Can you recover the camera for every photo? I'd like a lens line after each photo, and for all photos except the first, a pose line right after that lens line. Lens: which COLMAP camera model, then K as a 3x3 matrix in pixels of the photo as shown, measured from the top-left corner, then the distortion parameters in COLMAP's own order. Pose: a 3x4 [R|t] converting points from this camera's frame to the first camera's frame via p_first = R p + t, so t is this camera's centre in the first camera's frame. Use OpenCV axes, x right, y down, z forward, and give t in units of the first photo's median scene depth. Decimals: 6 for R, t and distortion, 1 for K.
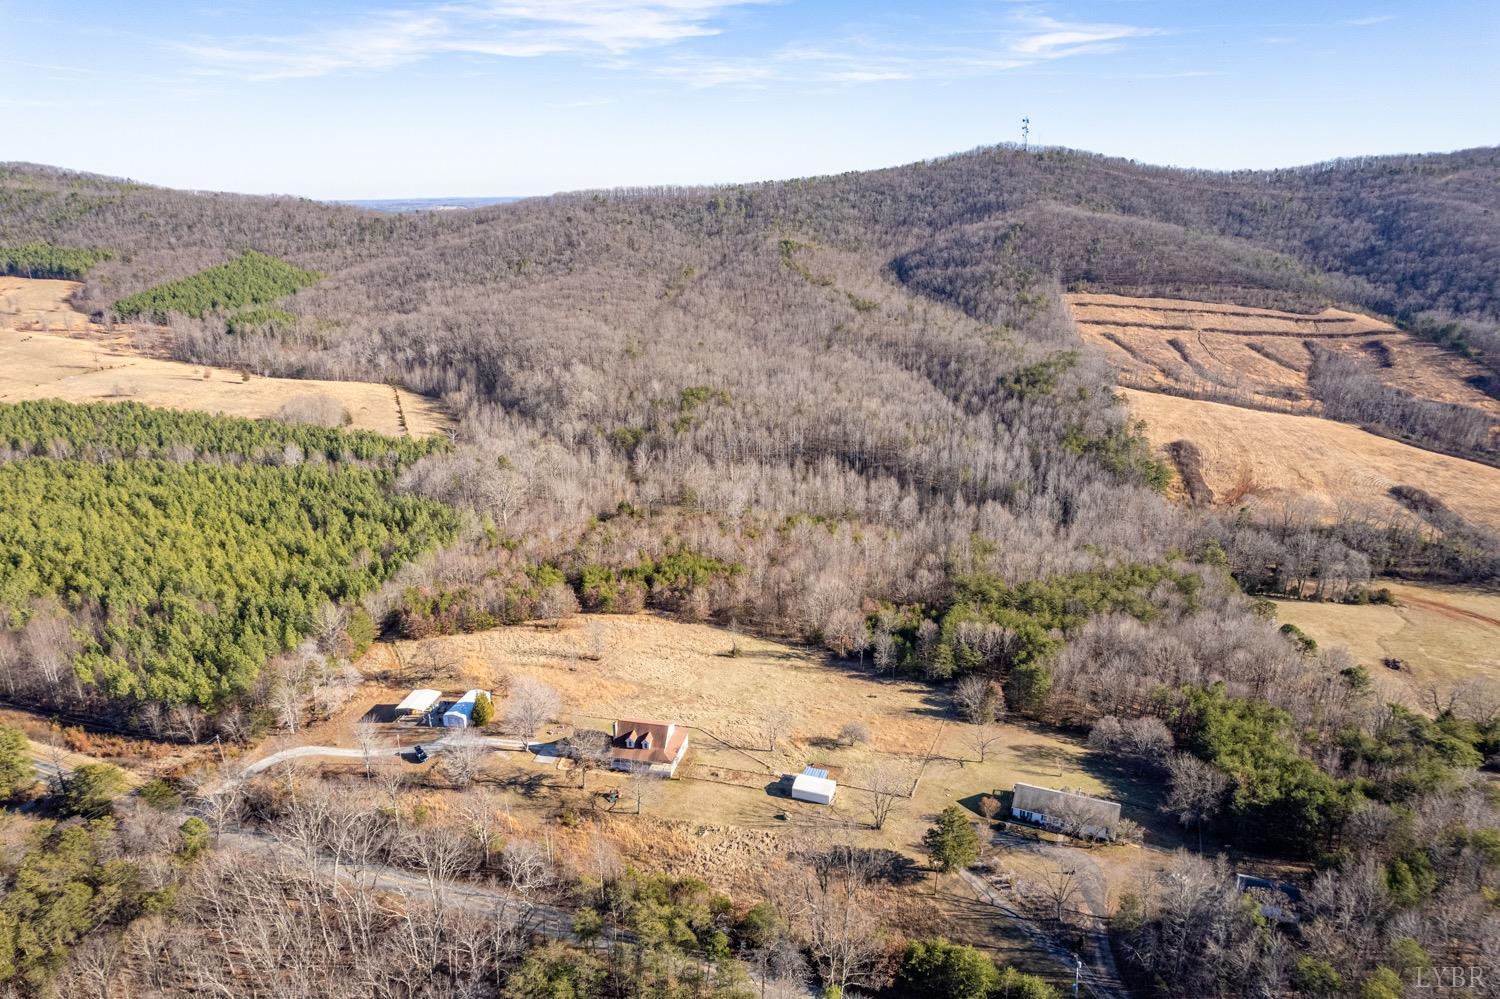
lens RADIAL K [[962.5, 0, 750.0], [0, 962.5, 499.5], [0, 0, 1]] dist [-0.066715, 0.065285]
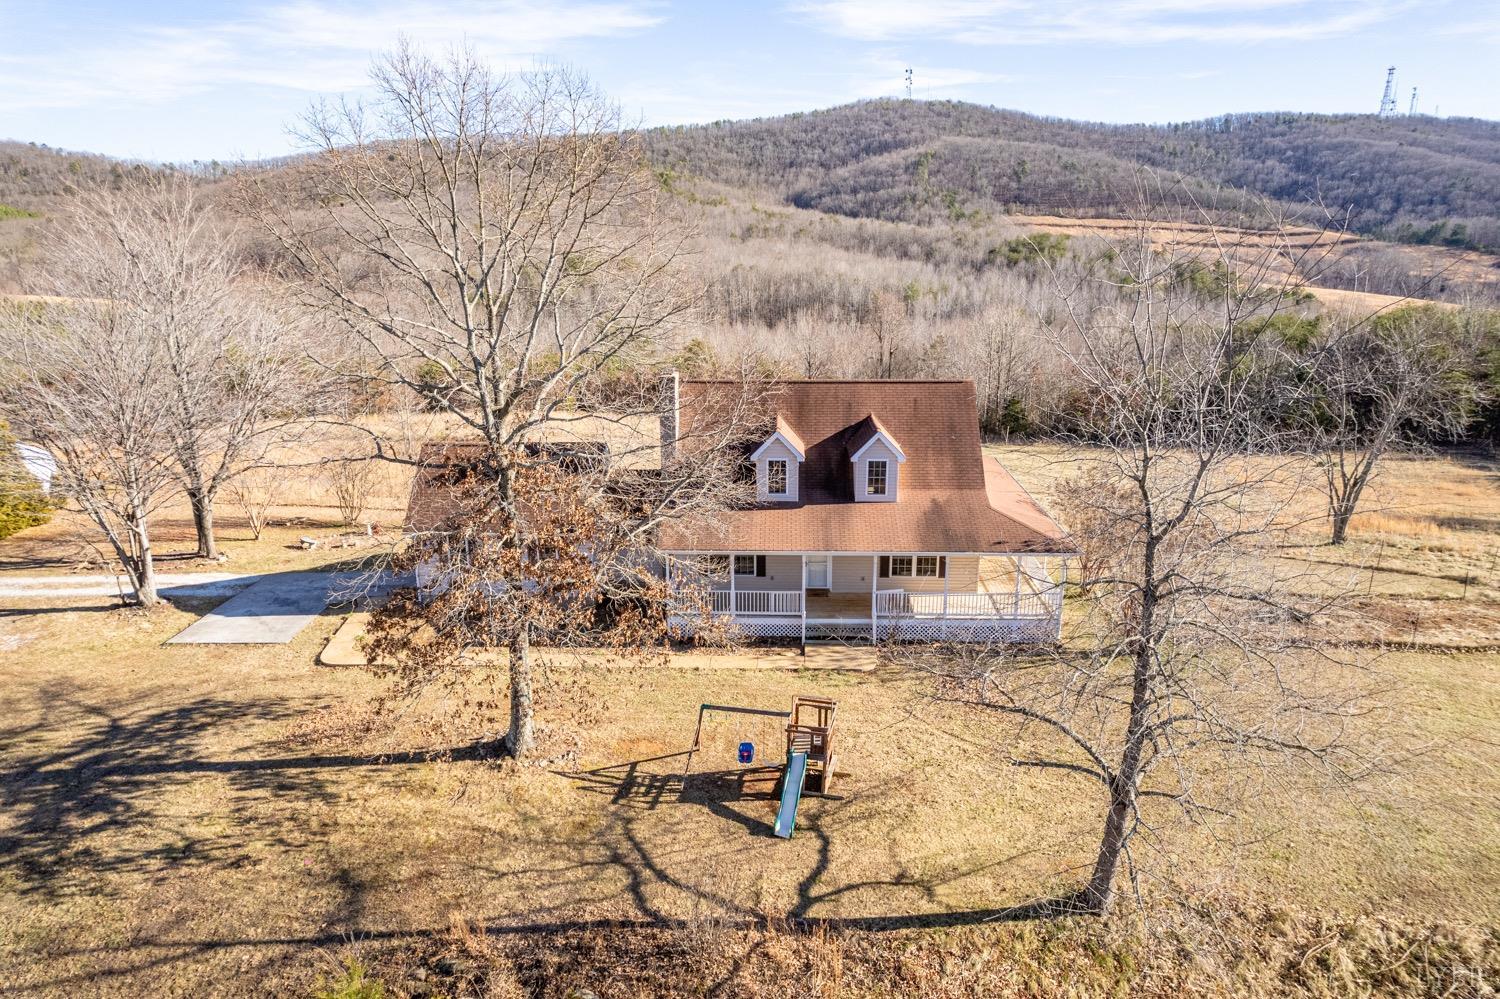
lens RADIAL K [[962.5, 0, 750.0], [0, 962.5, 499.5], [0, 0, 1]] dist [-0.066715, 0.065285]
pose [[0.985658, -0.044949, 0.162657, -0.036508], [0.053215, 0.997485, -0.046824, 0.061873], [-0.160143, 0.054808, 0.985571, 0.194465]]
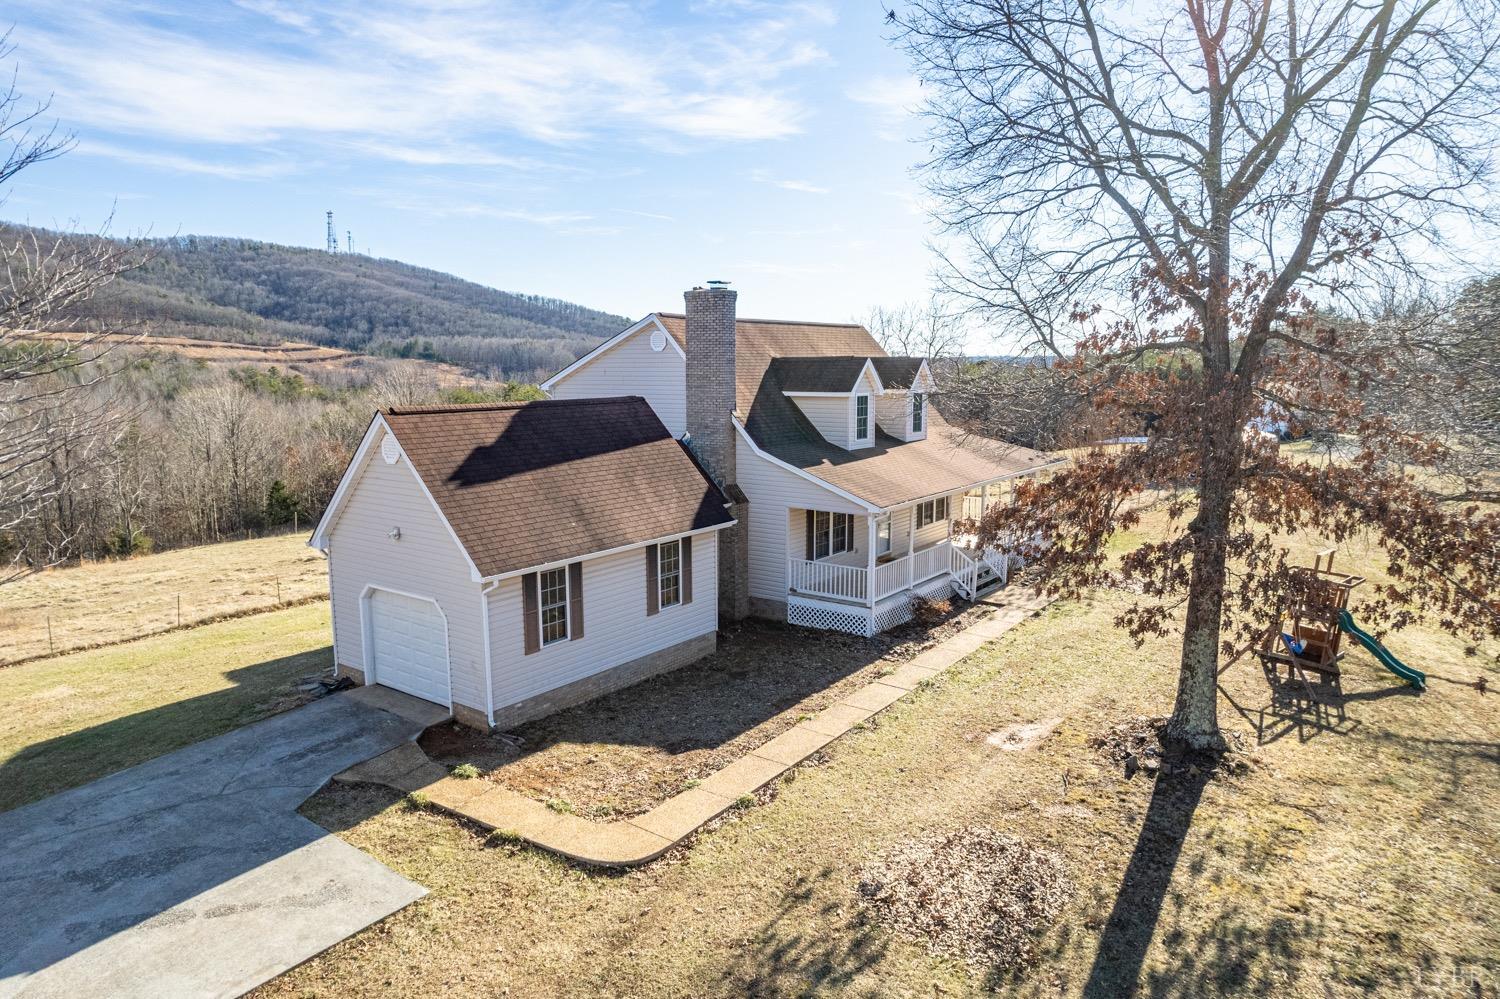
lens RADIAL K [[962.5, 0, 750.0], [0, 962.5, 499.5], [0, 0, 1]] dist [-0.066715, 0.065285]
pose [[0.407302, -0.130631, 0.903903, -0.056195], [0.287359, 0.957781, 0.008933, 0.060621], [-0.866908, 0.256106, 0.427644, 0.219940]]
